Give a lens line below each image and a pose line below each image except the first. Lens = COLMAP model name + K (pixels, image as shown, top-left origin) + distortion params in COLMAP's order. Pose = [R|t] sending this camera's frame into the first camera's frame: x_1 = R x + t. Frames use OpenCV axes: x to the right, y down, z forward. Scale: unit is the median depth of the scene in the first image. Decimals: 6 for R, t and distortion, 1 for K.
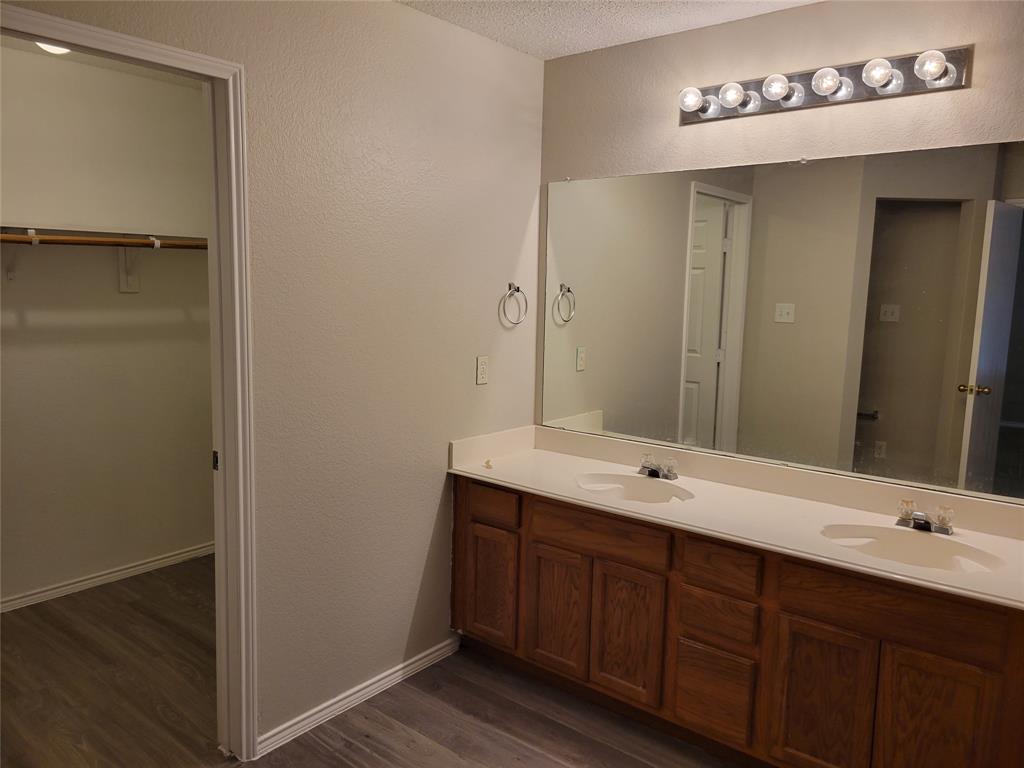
lens RADIAL K [[766.4, 0, 511.6], [0, 766.4, 383.6], [0, 0, 1]] dist [0.047106, -0.014413]
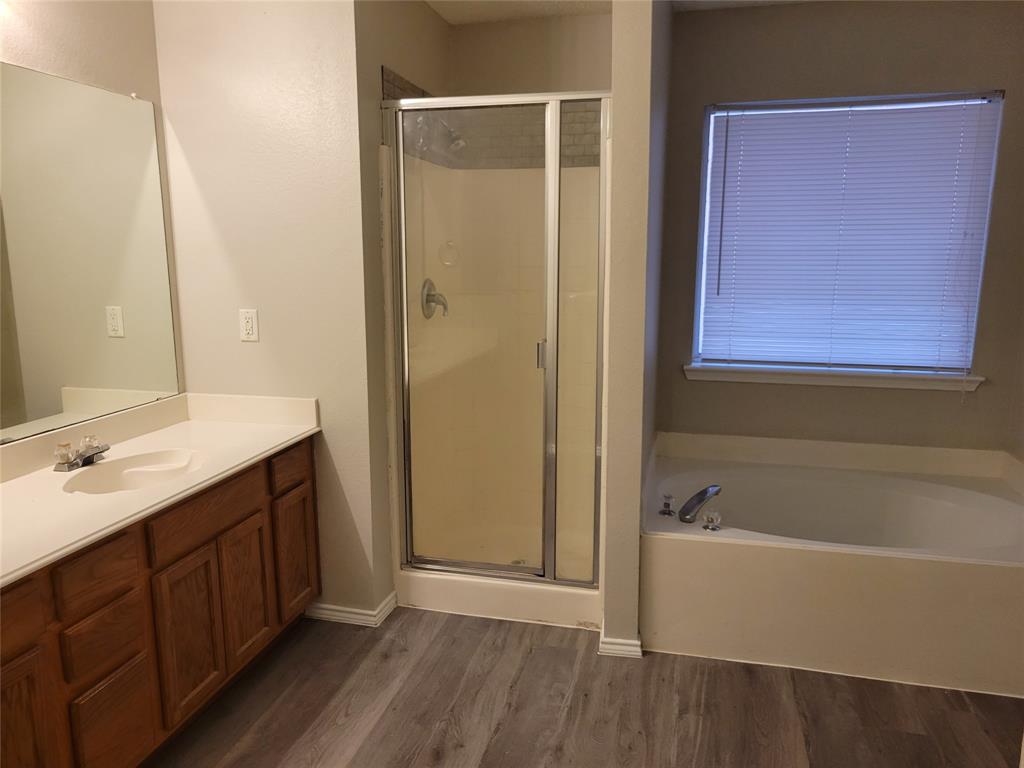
lens RADIAL K [[766.4, 0, 511.6], [0, 766.4, 385.4], [0, 0, 1]] dist [0.047106, -0.014413]
pose [[-0.415445, -0.180352, 0.891560, -0.590774], [0.118710, 0.961015, 0.249717, -0.098246], [-0.901839, 0.209581, -0.377839, 0.901572]]
